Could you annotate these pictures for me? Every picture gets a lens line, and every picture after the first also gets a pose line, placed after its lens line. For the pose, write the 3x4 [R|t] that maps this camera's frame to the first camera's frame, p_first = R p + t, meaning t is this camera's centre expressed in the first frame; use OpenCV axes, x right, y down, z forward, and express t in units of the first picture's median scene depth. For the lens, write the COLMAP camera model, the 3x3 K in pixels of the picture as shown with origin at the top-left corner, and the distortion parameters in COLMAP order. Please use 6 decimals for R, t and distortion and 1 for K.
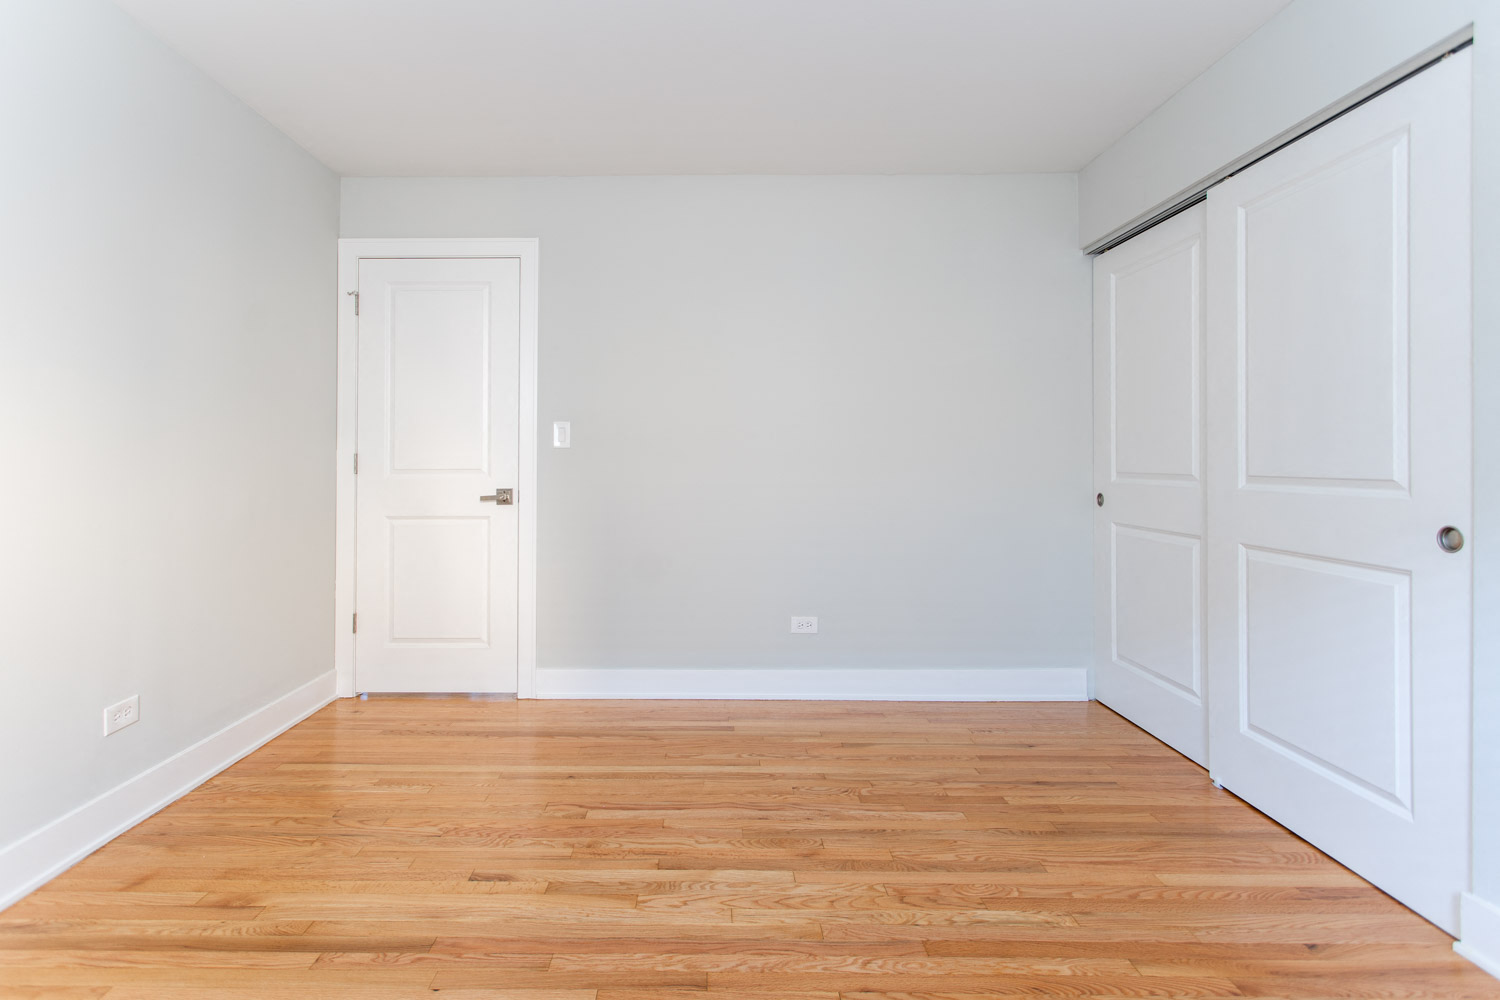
lens RADIAL K [[730.0, 0, 701.3], [0, 730.0, 454.2], [0, 0, 1]] dist [0.000528, 0.001201]
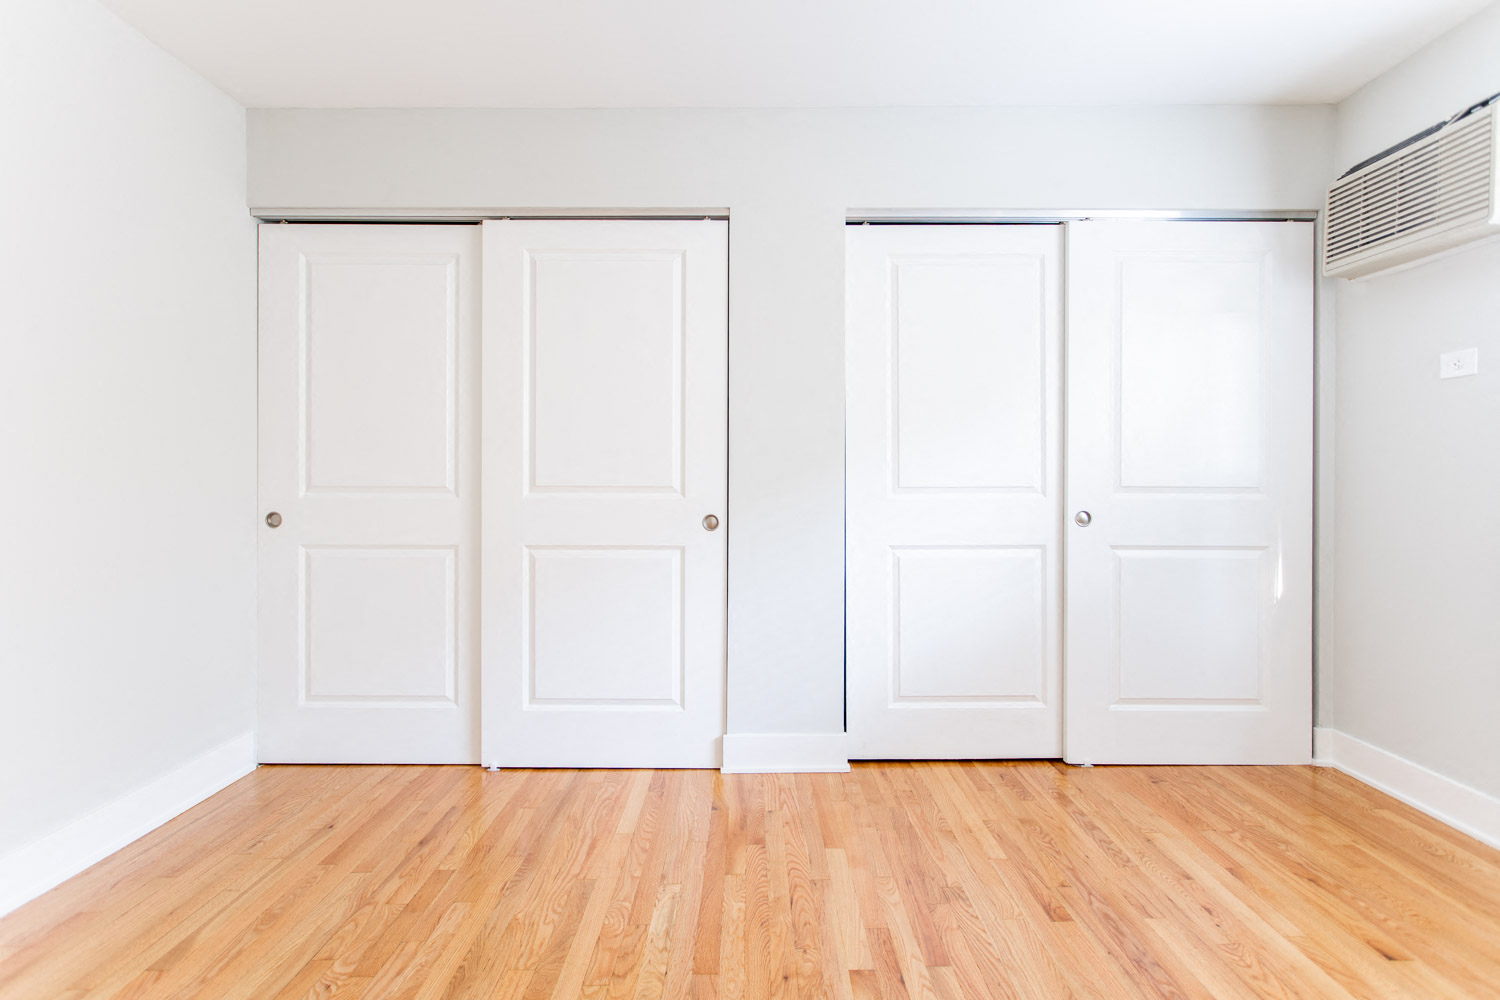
lens RADIAL K [[801.9, 0, 749.6], [0, 801.9, 479.1], [0, 0, 1]] dist [-0.003084, 0.000358]
pose [[-0.015887, 0.002939, 0.999869, -0.553588], [-0.012315, 0.999919, -0.003135, 0.020009], [-0.999798, -0.012363, -0.015850, 0.711349]]
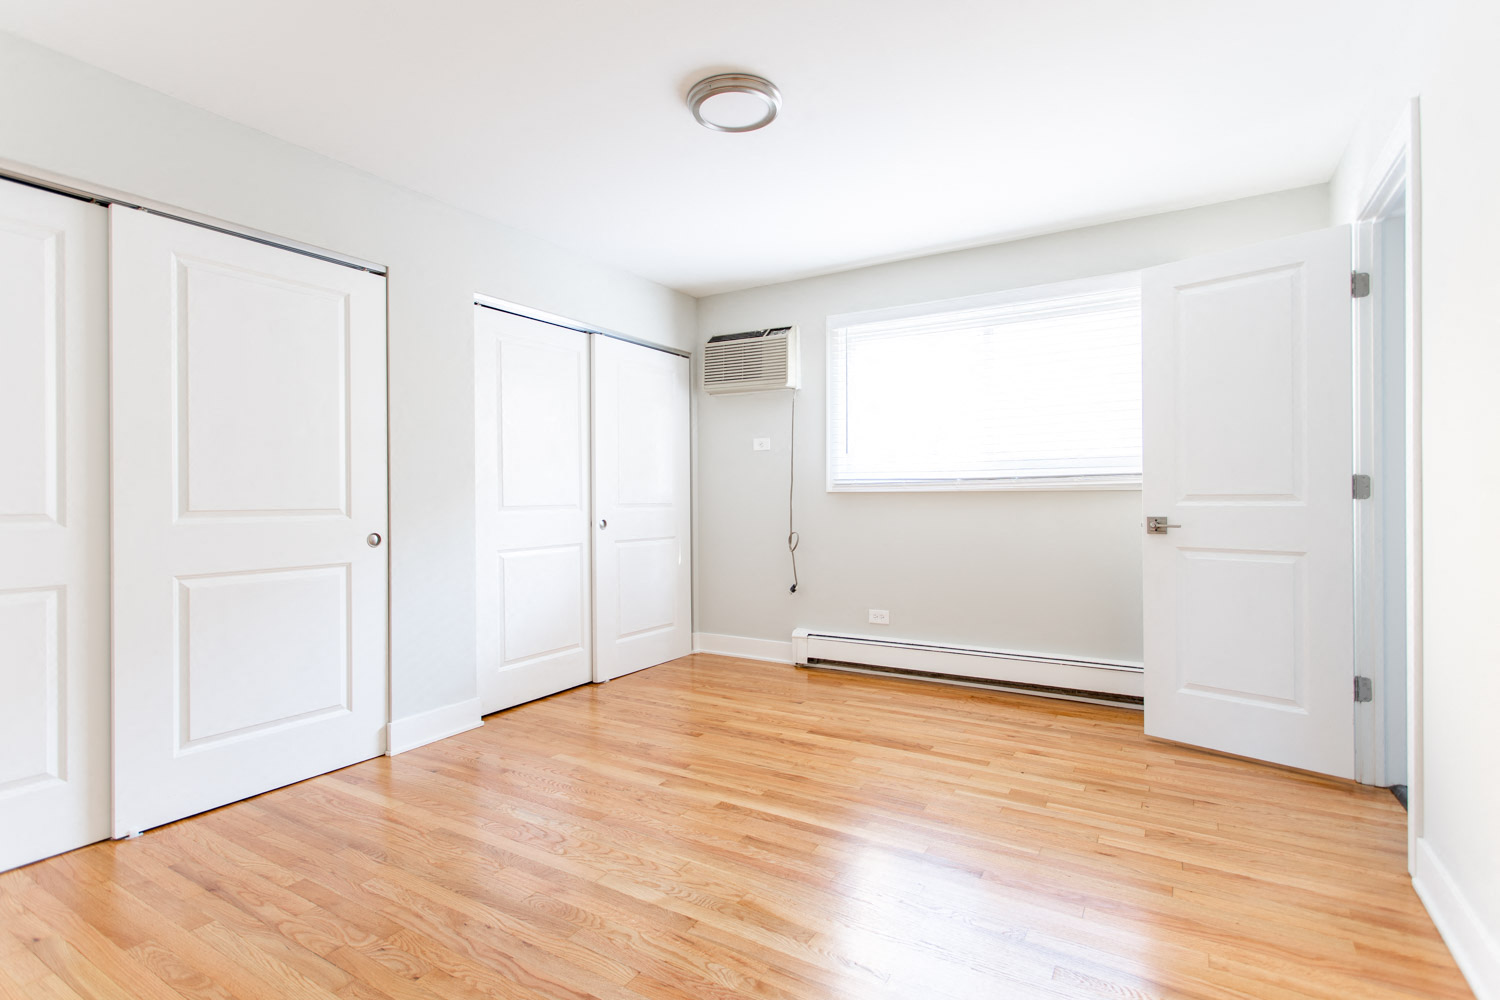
lens RADIAL K [[730.0, 0, 760.0], [0, 730.0, 494.6], [0, 0, 1]] dist [0.000528, 0.001201]
pose [[-0.866918, 0.011647, 0.498315, -0.536949], [0.004234, 0.999863, -0.016005, 0.028438], [-0.498433, -0.011765, -0.866848, 1.580711]]
